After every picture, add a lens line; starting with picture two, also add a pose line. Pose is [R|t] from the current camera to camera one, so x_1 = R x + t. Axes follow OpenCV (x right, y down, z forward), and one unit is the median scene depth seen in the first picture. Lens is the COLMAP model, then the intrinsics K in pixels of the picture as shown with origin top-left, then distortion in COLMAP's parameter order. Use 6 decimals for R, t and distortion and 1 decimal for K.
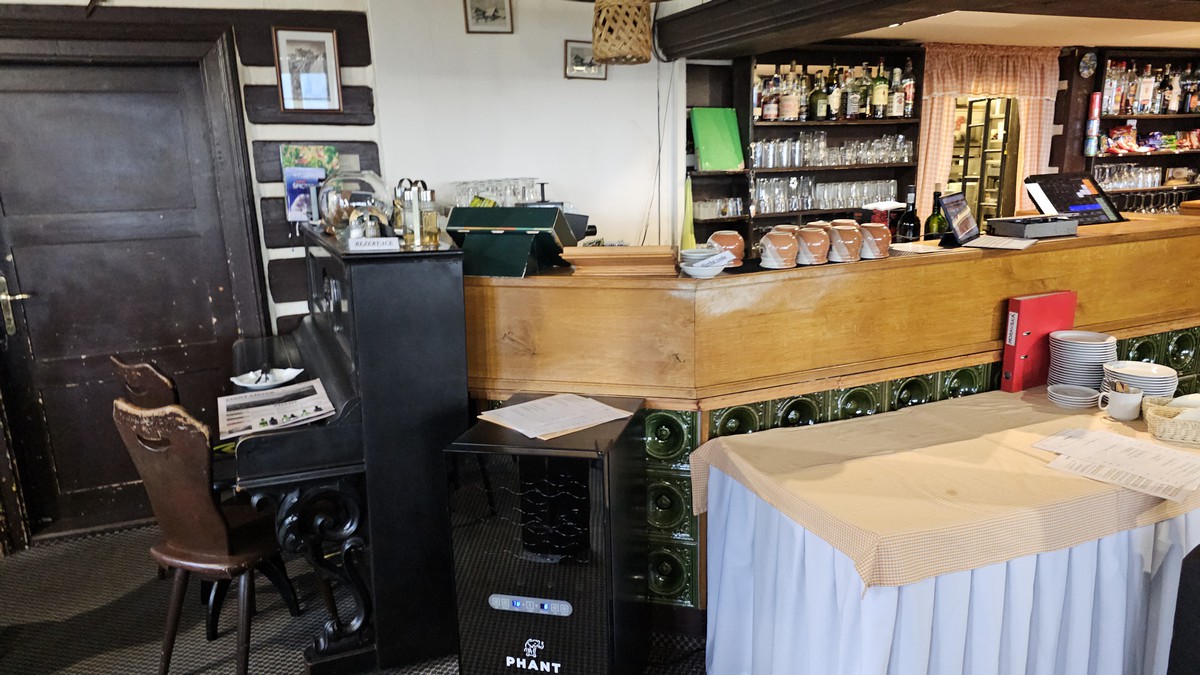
lens RADIAL K [[782.1, 0, 597.2], [0, 782.1, 334.7], [0, 0, 1]] dist [0.018956, -0.001165]
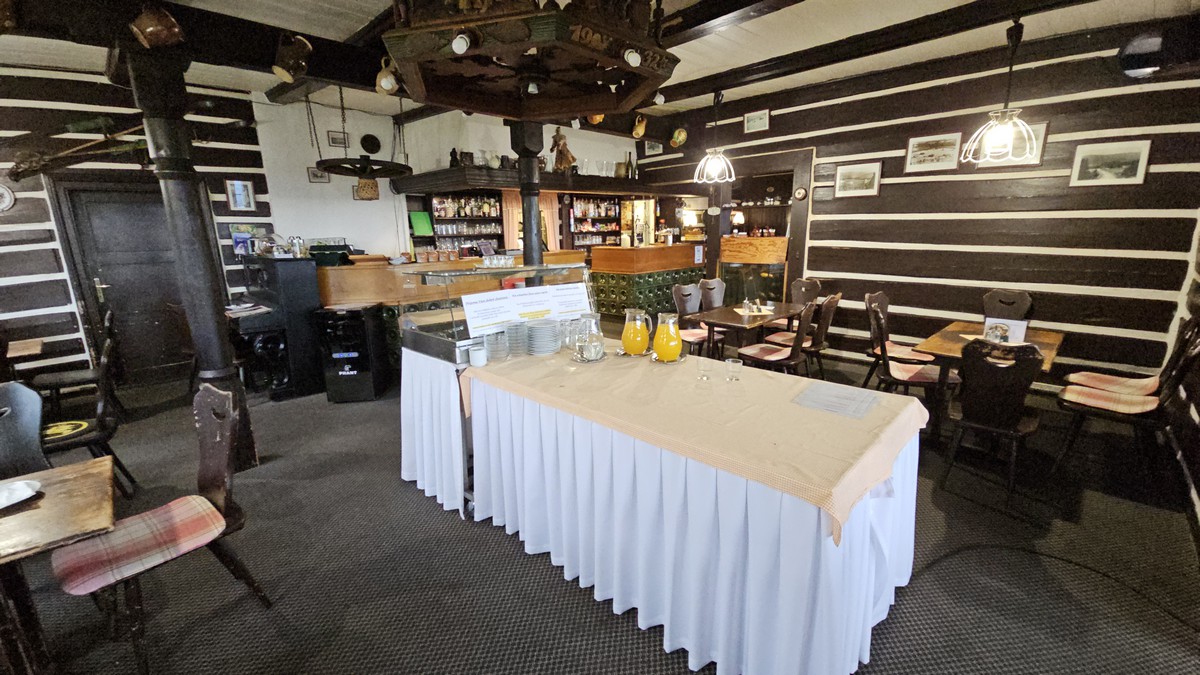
lens RADIAL K [[474.2, 0, 603.2], [0, 474.2, 337.7], [0, 0, 1]] dist [0.001656, 0.000176]
pose [[0.929146, -0.074258, 0.362179, 0.130425], [0.075559, 0.997085, 0.010592, 0.190083], [-0.361910, 0.017524, 0.932048, -0.821023]]
